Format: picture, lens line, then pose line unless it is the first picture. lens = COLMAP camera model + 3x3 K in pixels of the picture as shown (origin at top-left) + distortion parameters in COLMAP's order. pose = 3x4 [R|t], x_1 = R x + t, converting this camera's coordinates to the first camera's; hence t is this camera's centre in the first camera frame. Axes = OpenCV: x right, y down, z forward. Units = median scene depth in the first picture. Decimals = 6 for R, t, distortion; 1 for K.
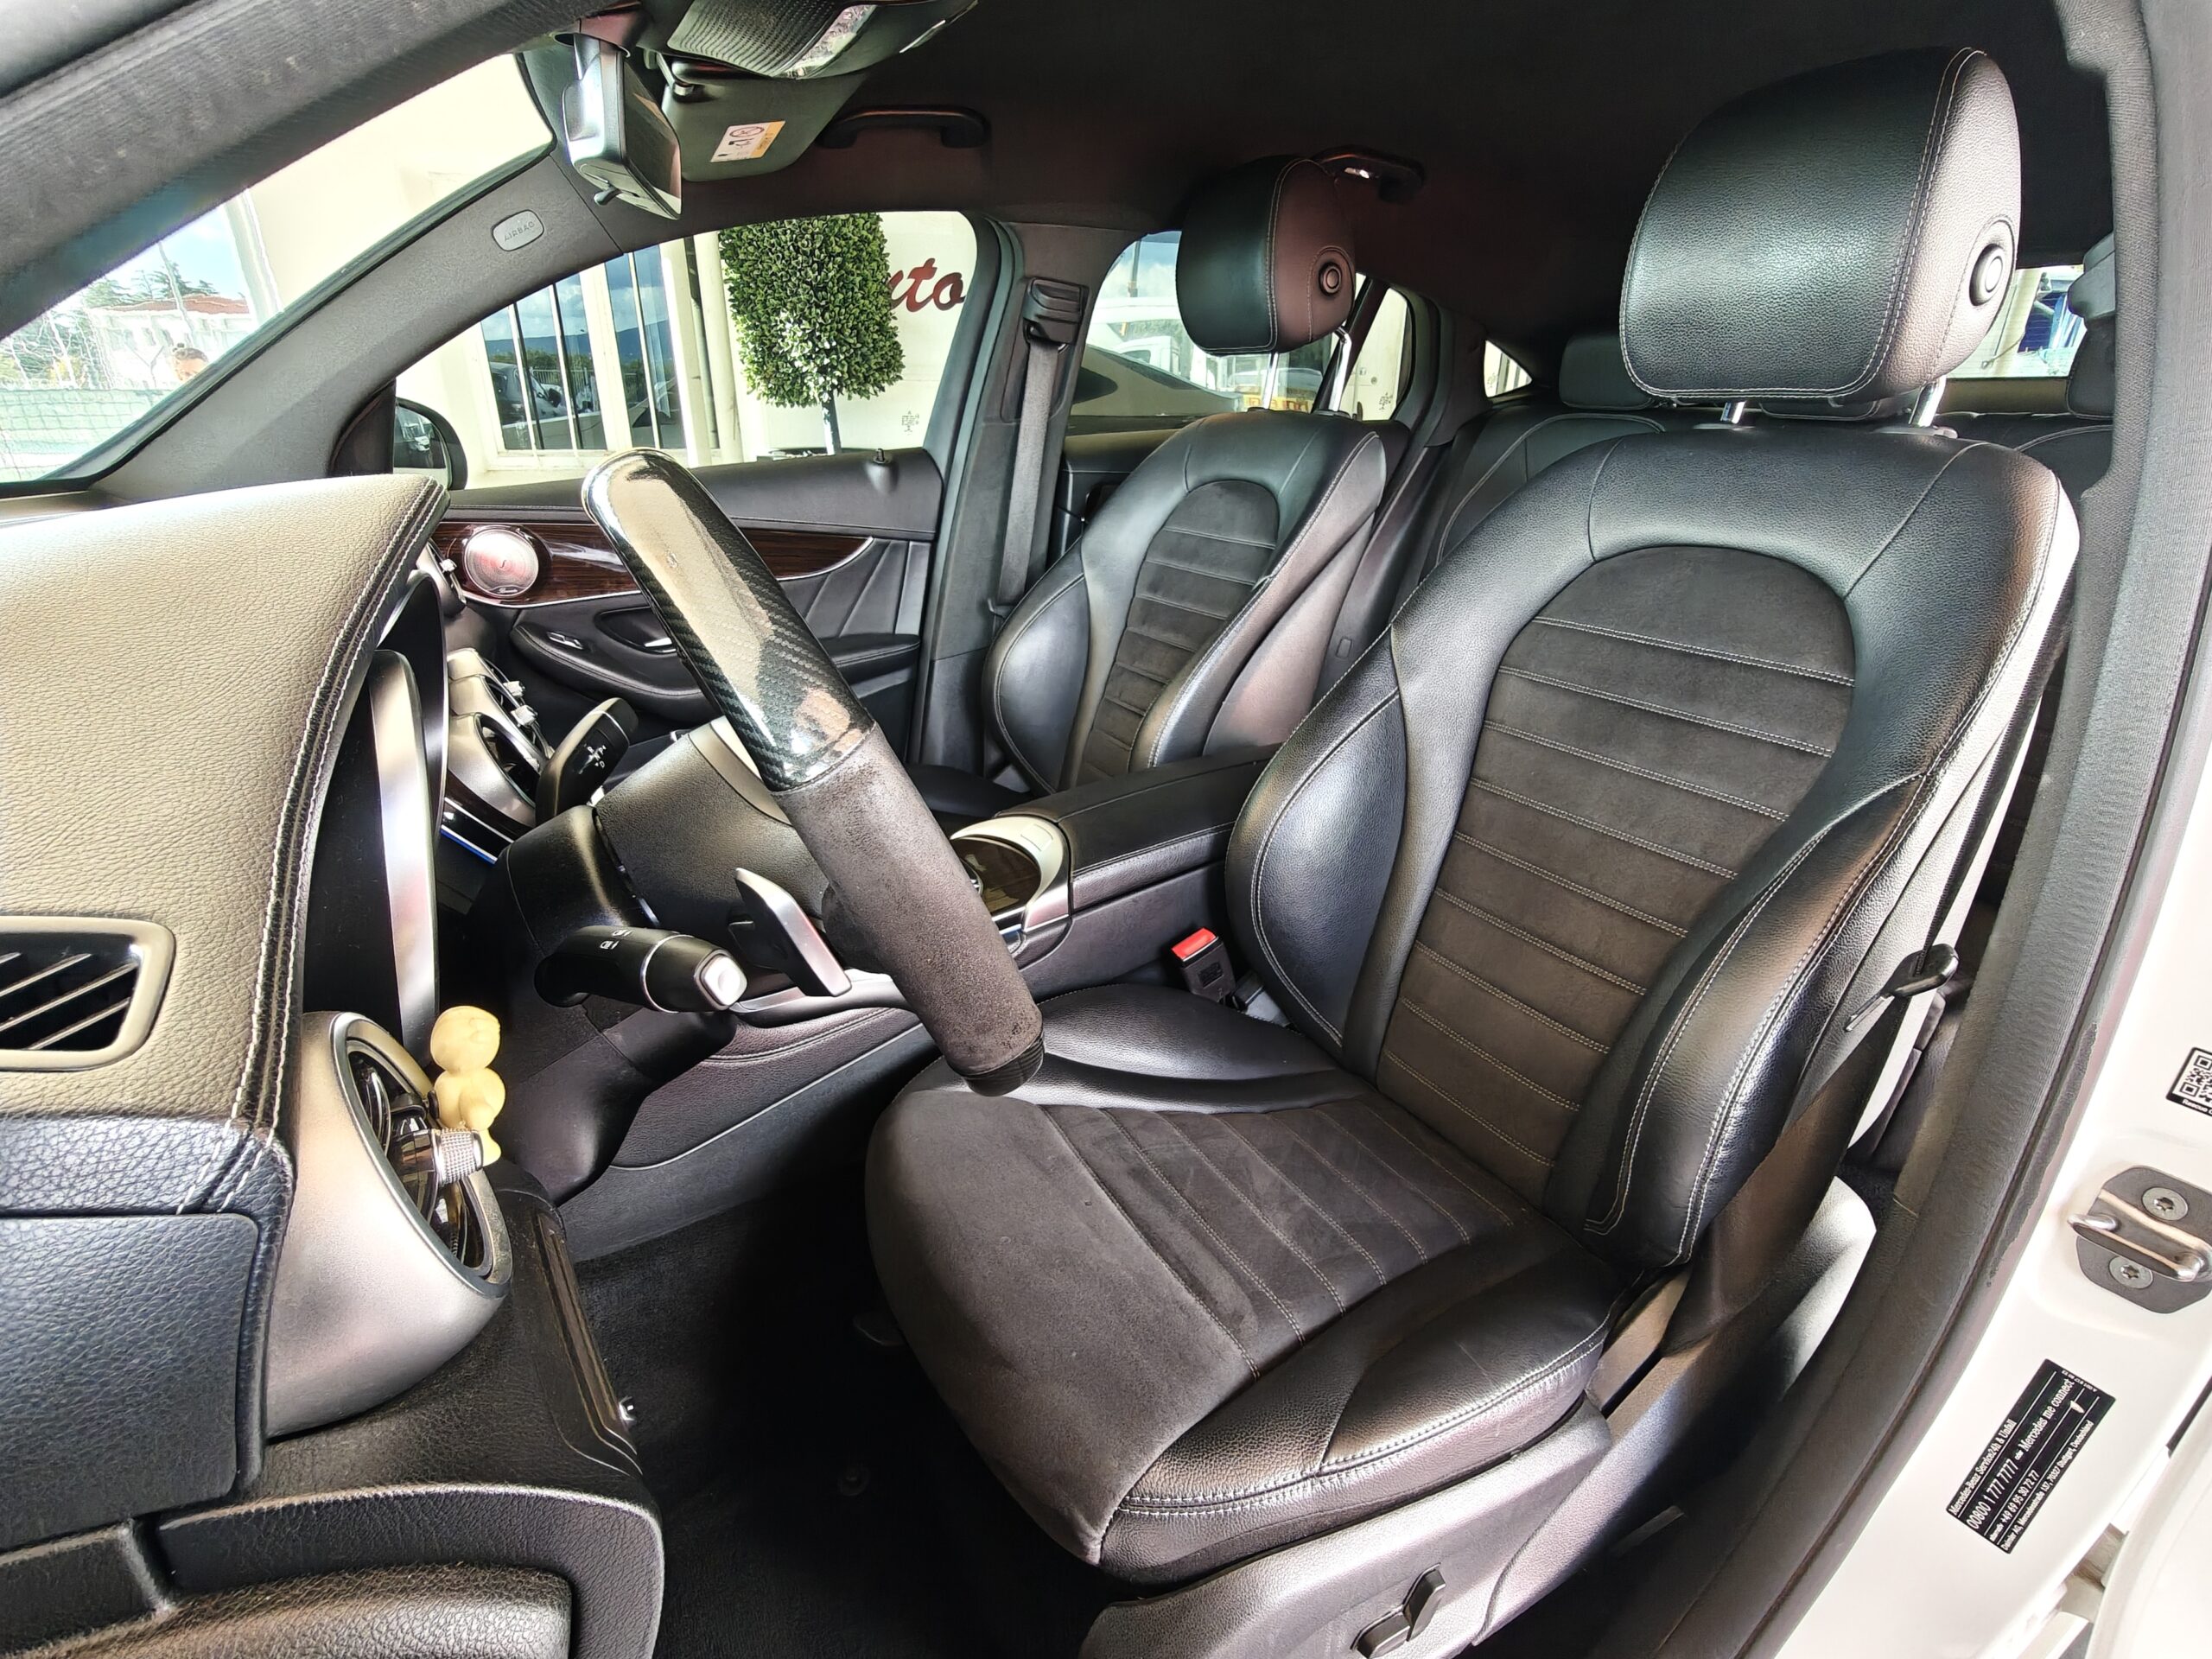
lens RADIAL K [[1036.0, 0, 1099.3], [0, 1036.0, 846.9], [0, 0, 1]] dist [-0.012141, 0.001442]
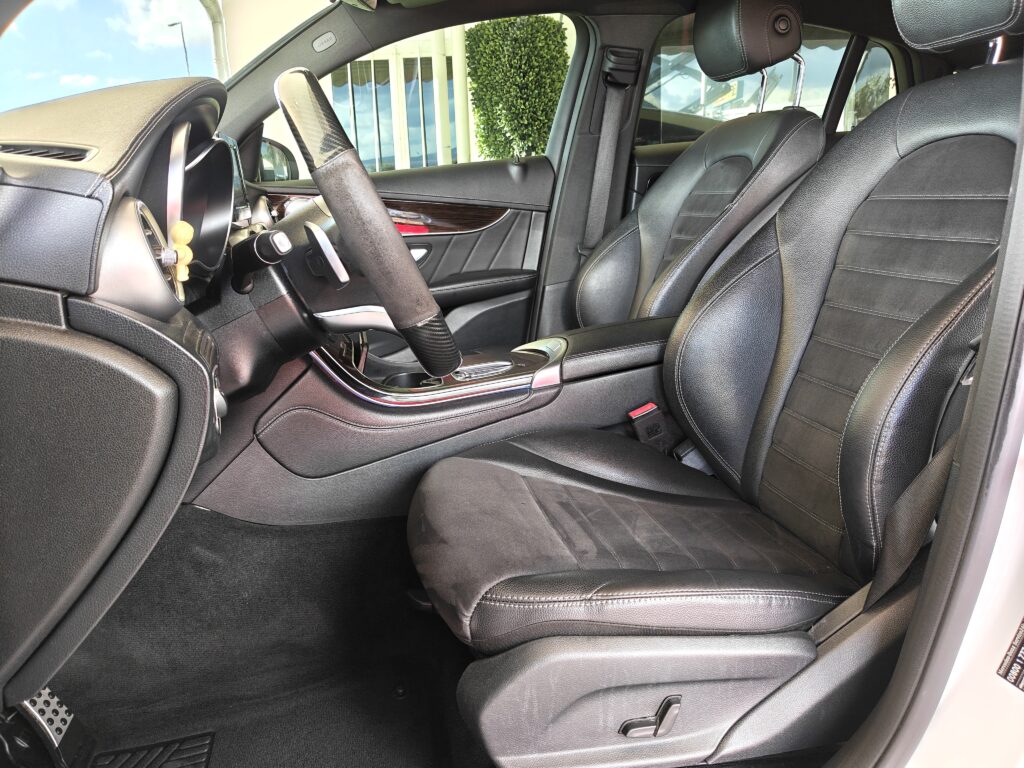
lens RADIAL K [[797.0, 0, 520.4], [0, 797.0, 406.4], [0, 0, 1]] dist [0.009718, -0.059098]
pose [[0.953357, 0.032843, -0.300054, 0.226102], [-0.075242, 0.988541, -0.130863, 0.212883], [0.292318, 0.147335, 0.944903, -0.171272]]
